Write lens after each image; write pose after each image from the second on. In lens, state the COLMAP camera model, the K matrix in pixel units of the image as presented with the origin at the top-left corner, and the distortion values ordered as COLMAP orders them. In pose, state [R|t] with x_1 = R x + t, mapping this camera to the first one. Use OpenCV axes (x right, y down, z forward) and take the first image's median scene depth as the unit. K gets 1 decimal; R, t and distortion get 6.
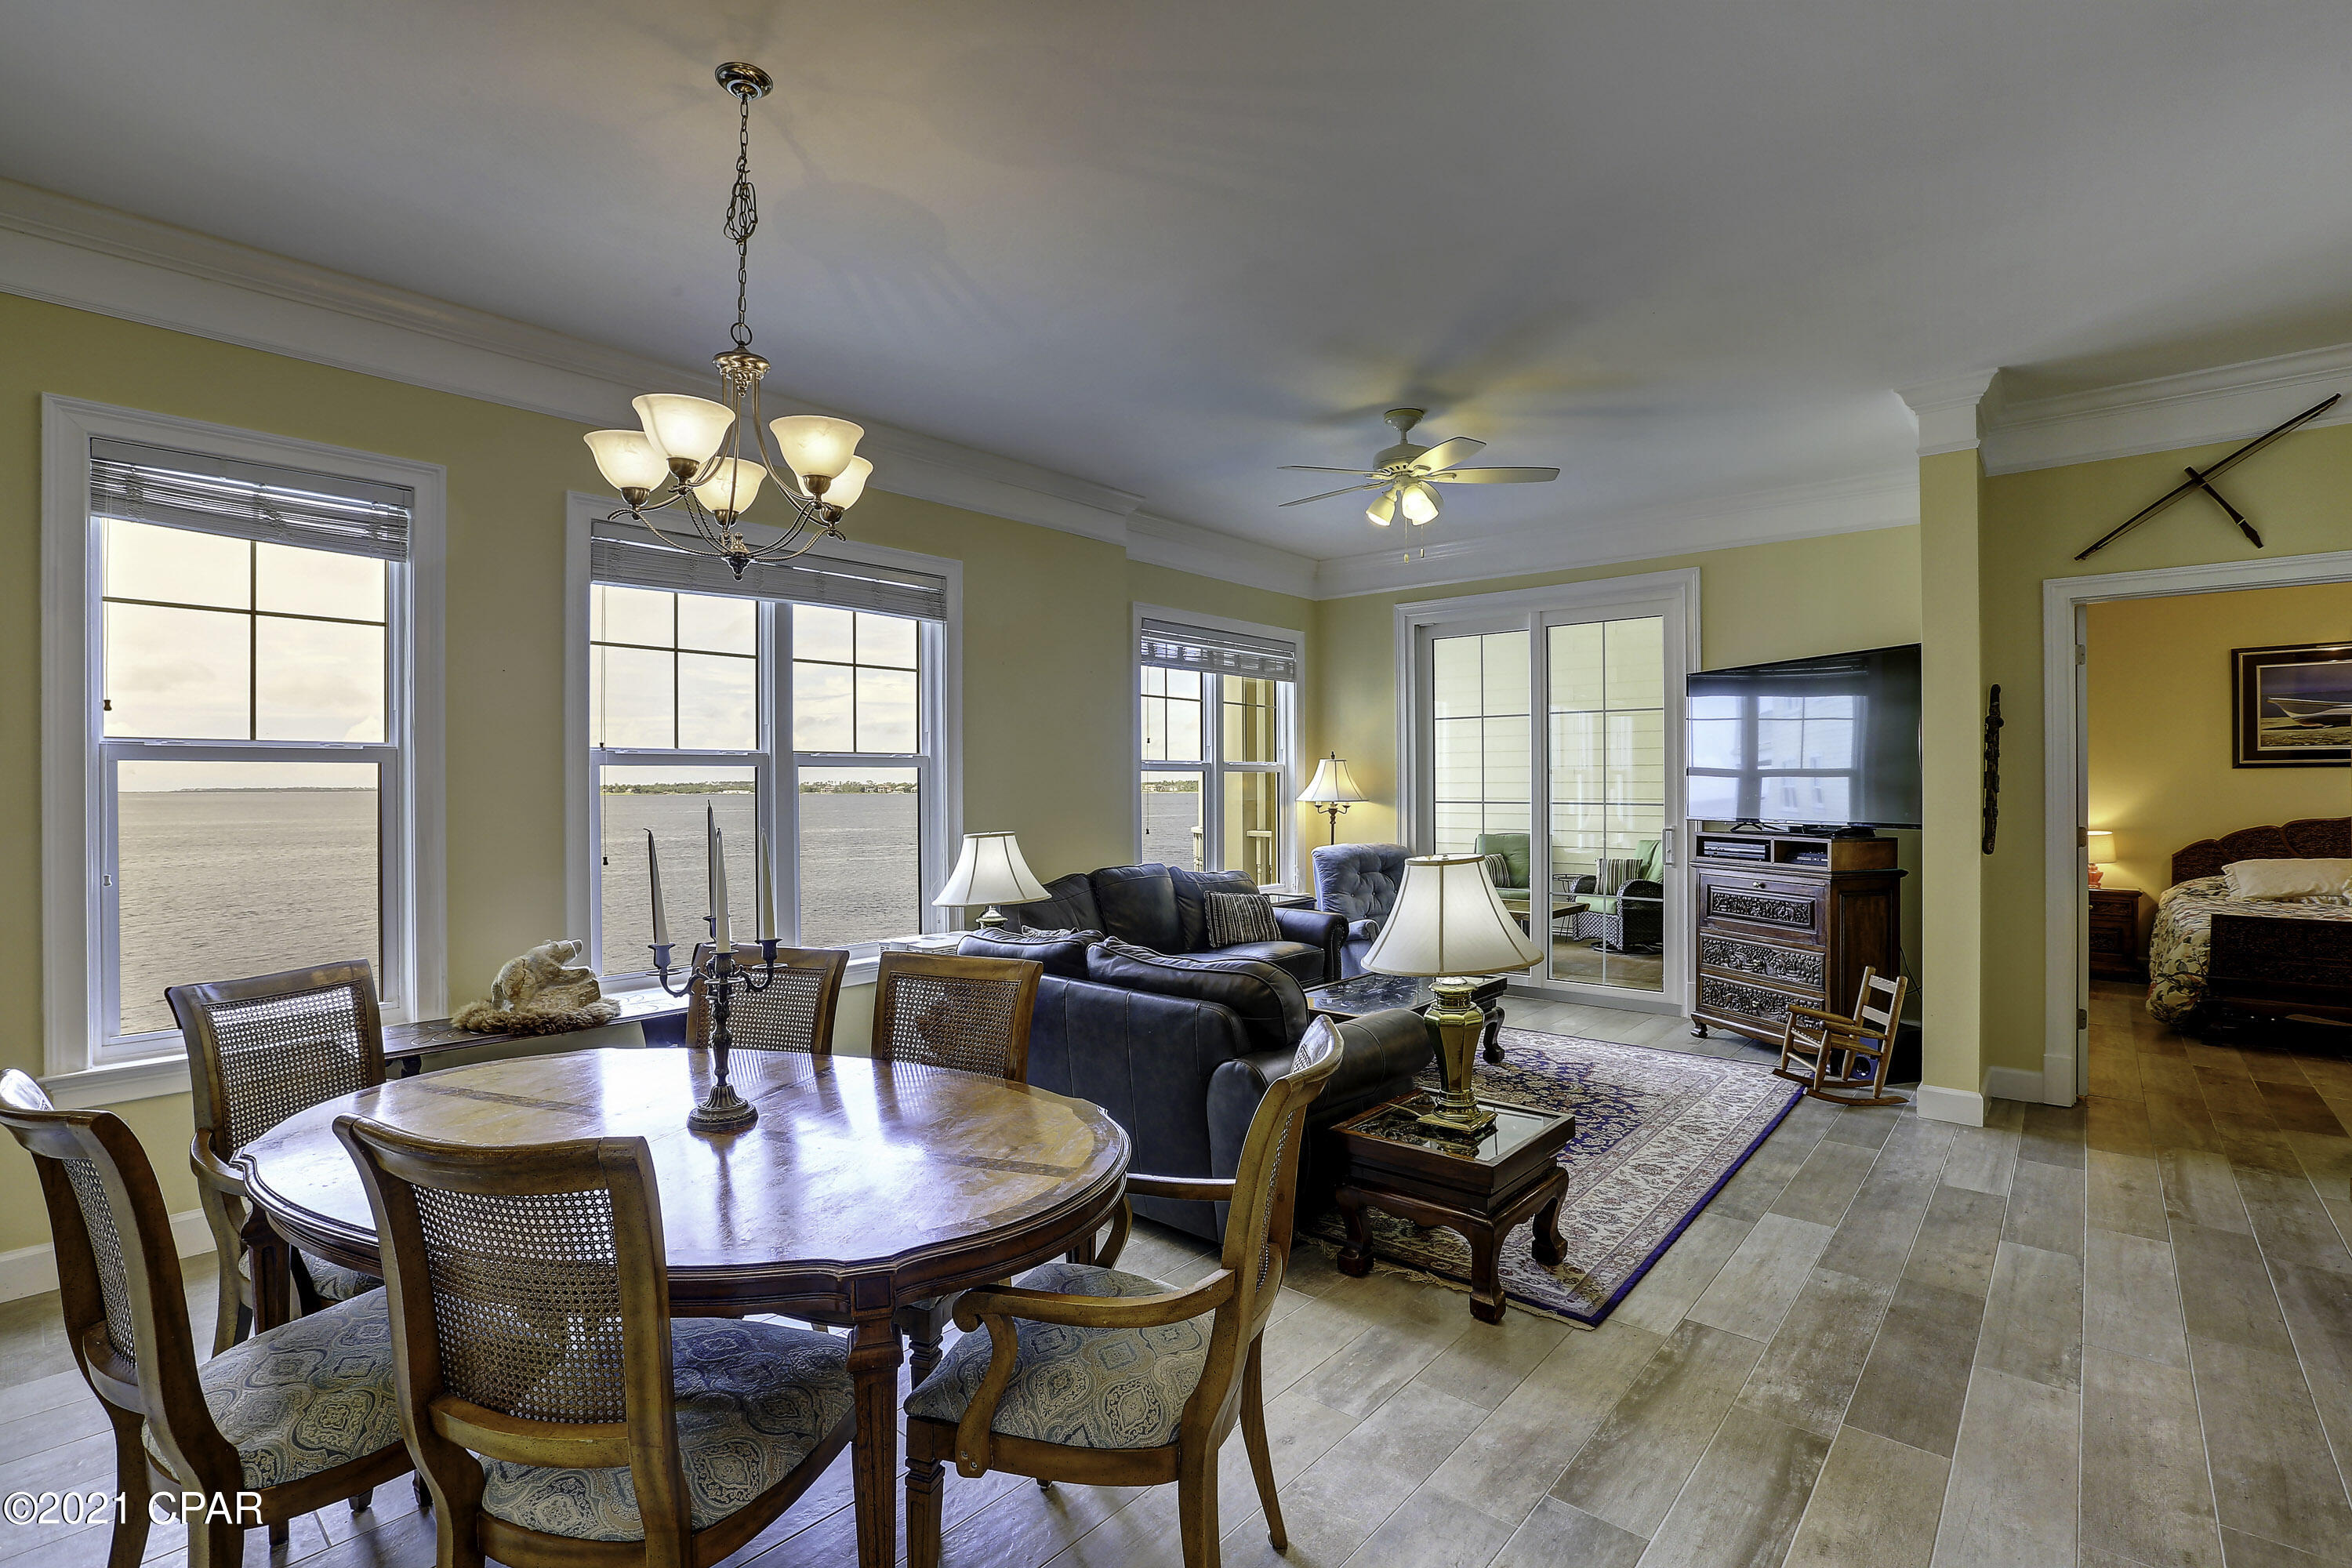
lens RADIAL K [[1074.4, 0, 1164.5], [0, 1074.4, 785.7], [0, 0, 1]] dist [-0.014068, 0.000350]
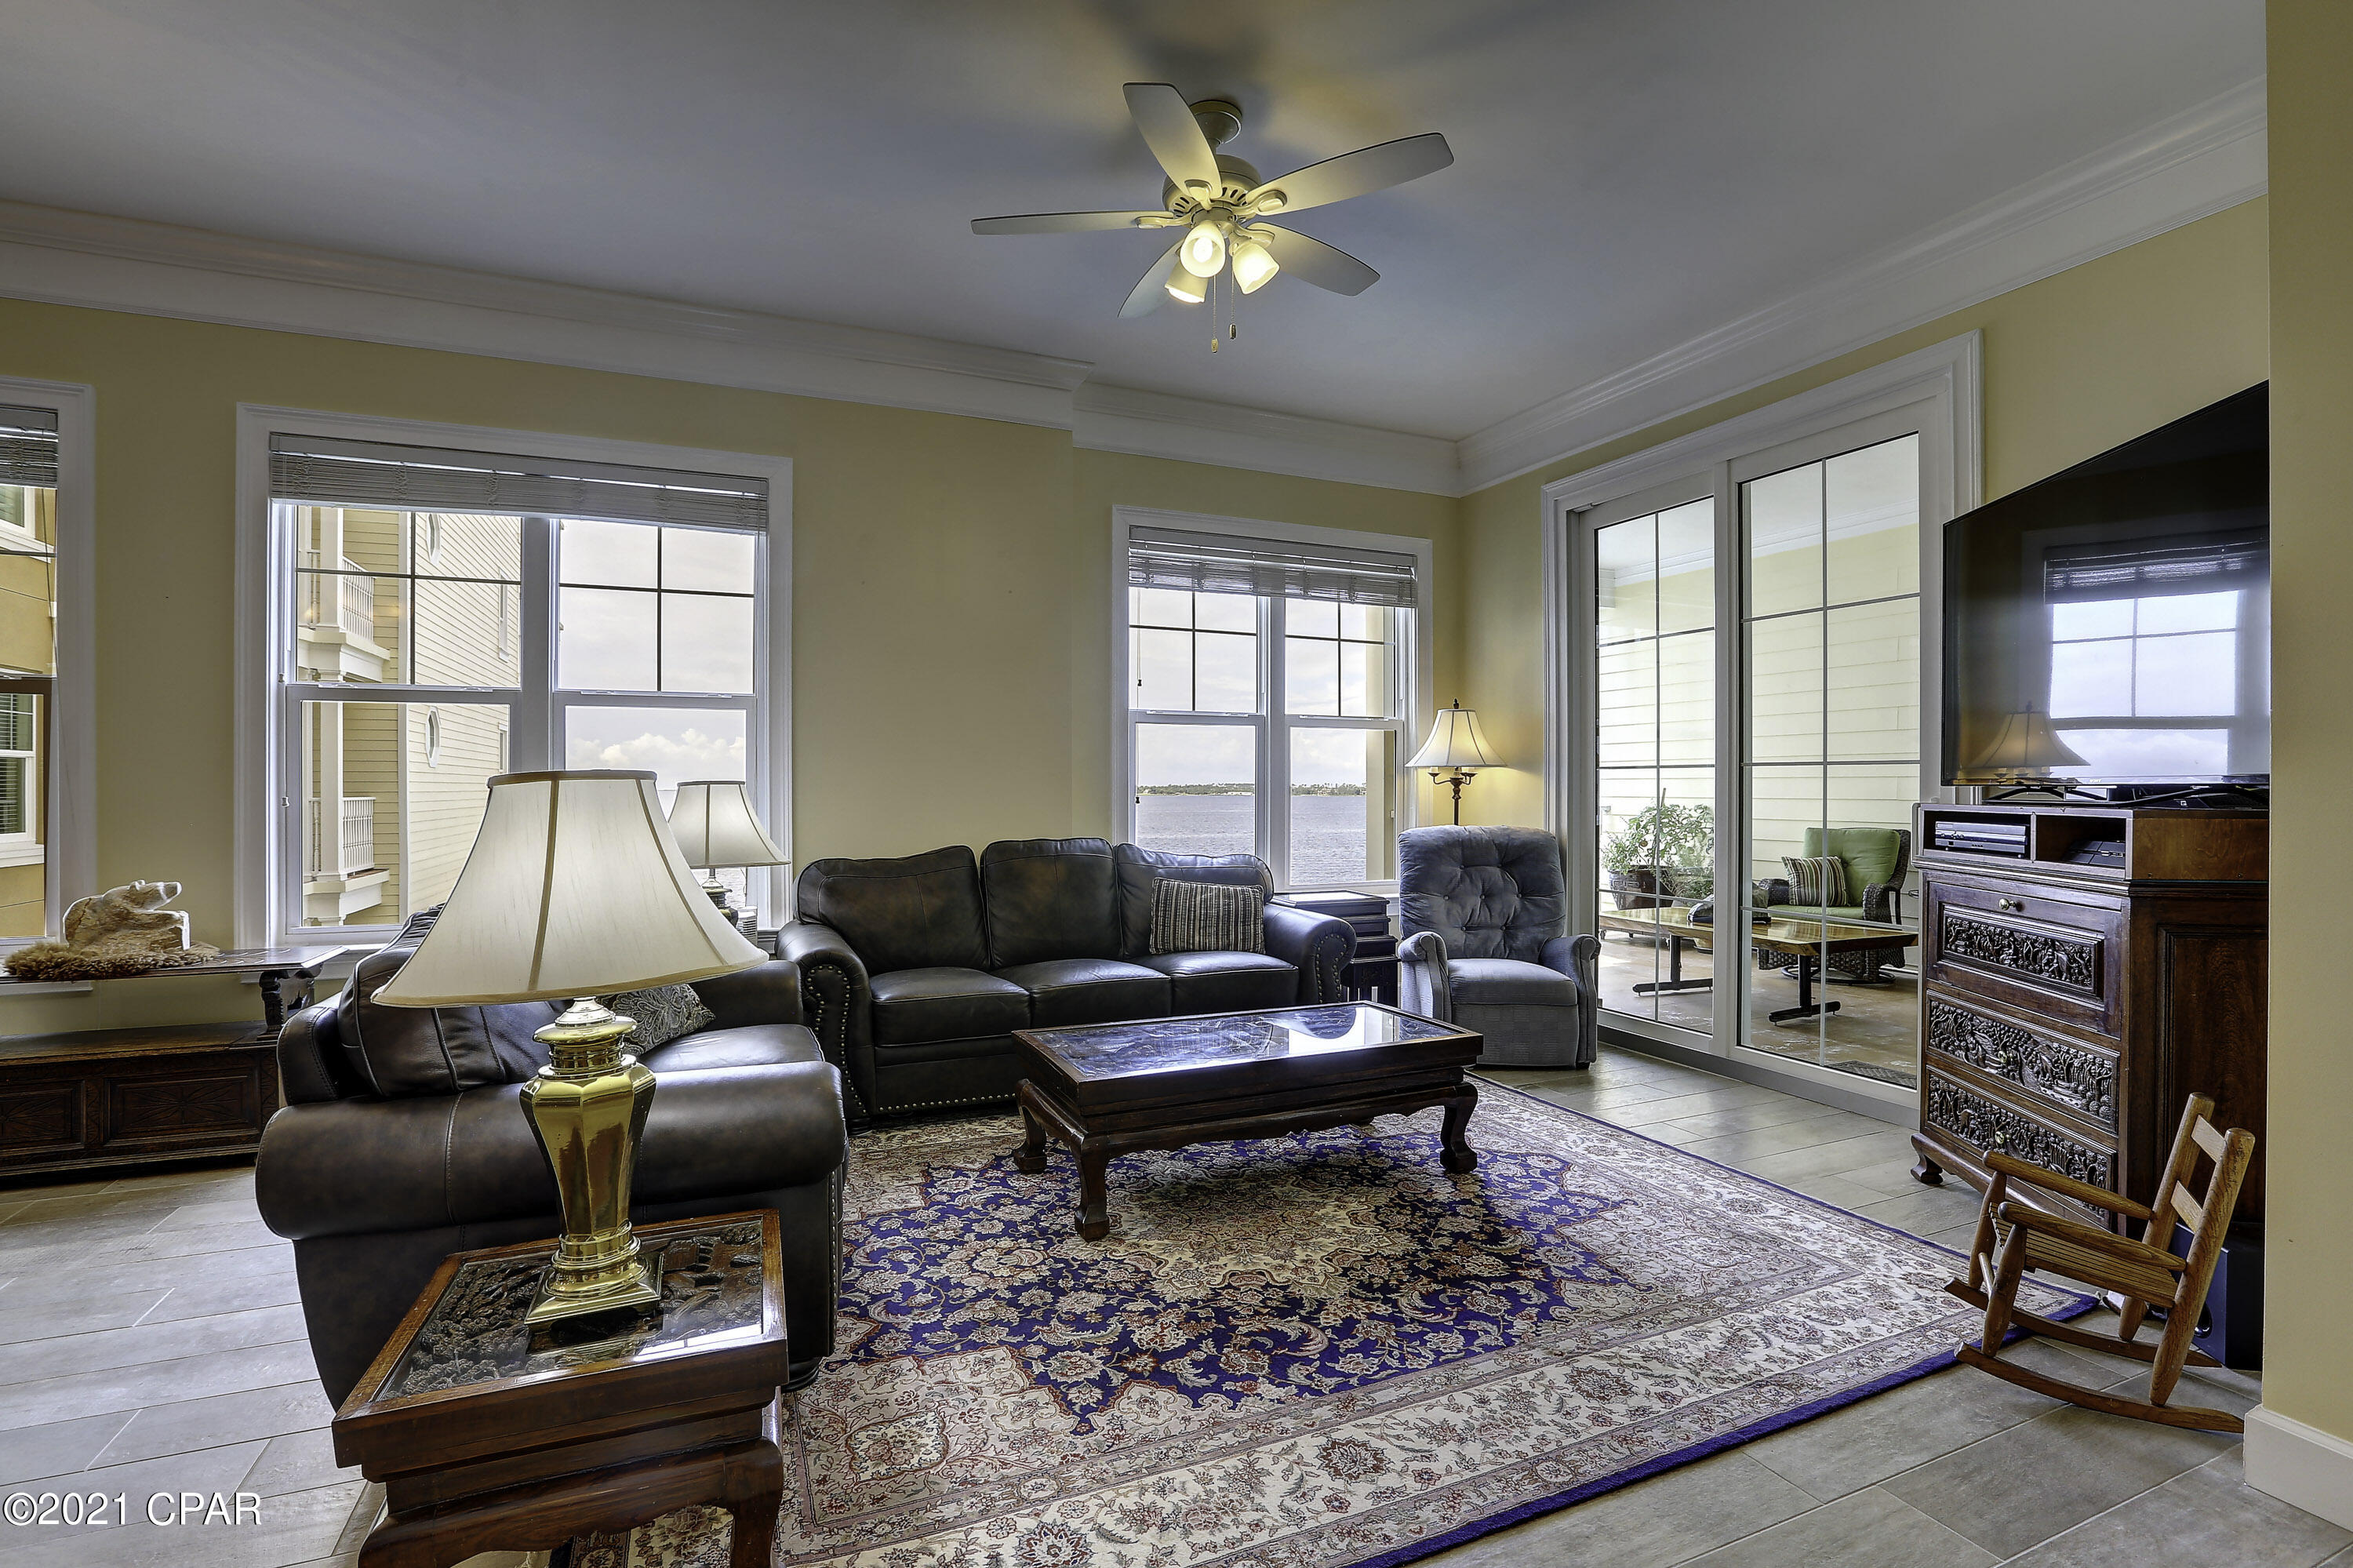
lens RADIAL K [[1074.9, 0, 1165.0], [0, 1074.9, 785.7], [0, 0, 1]] dist [-0.014068, 0.000350]
pose [[0.902417, 0.005283, -0.430831, 0.430196], [-0.005747, 0.999983, 0.000225, 0.040493], [0.430825, 0.002273, 0.902432, 0.388812]]
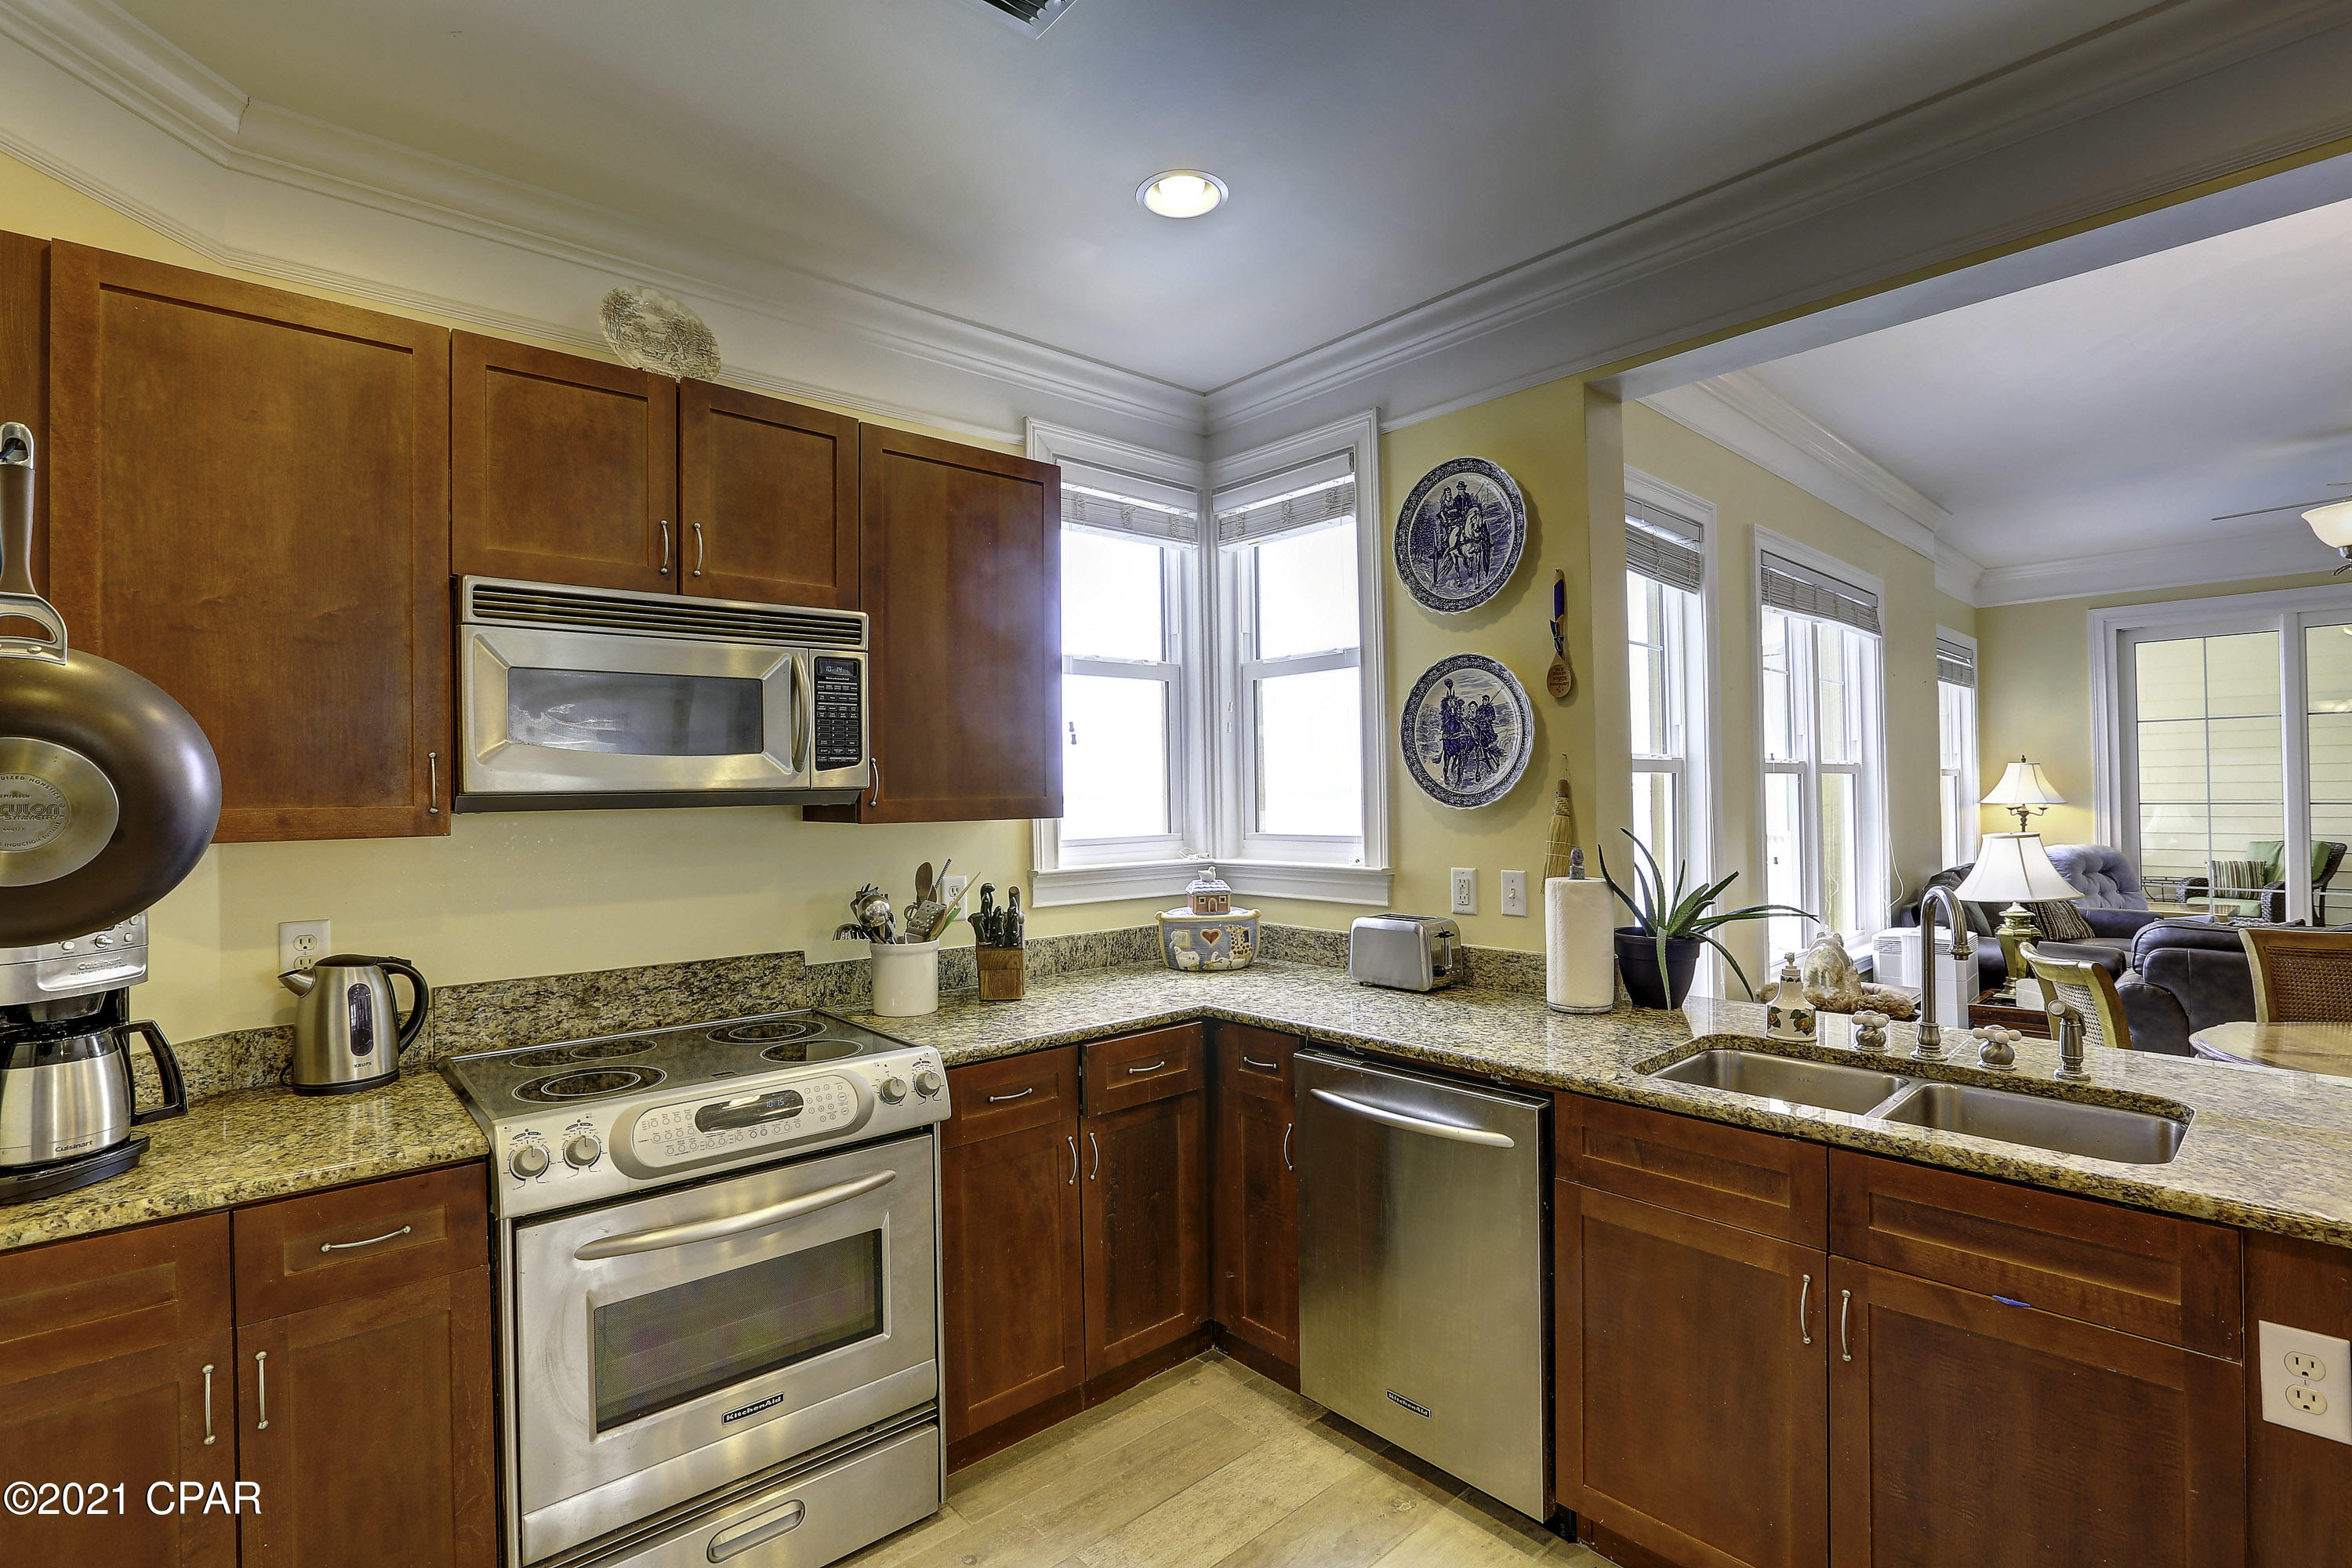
lens RADIAL K [[1083.4, 0, 1247.7], [0, 1083.4, 778.5], [0, 0, 1]] dist [-0.010923, 0.000386]
pose [[0.996148, -0.014192, -0.086530, -0.710227], [0.012515, 0.999724, -0.019902, 0.001565], [0.086789, 0.018742, 0.996050, -0.104472]]
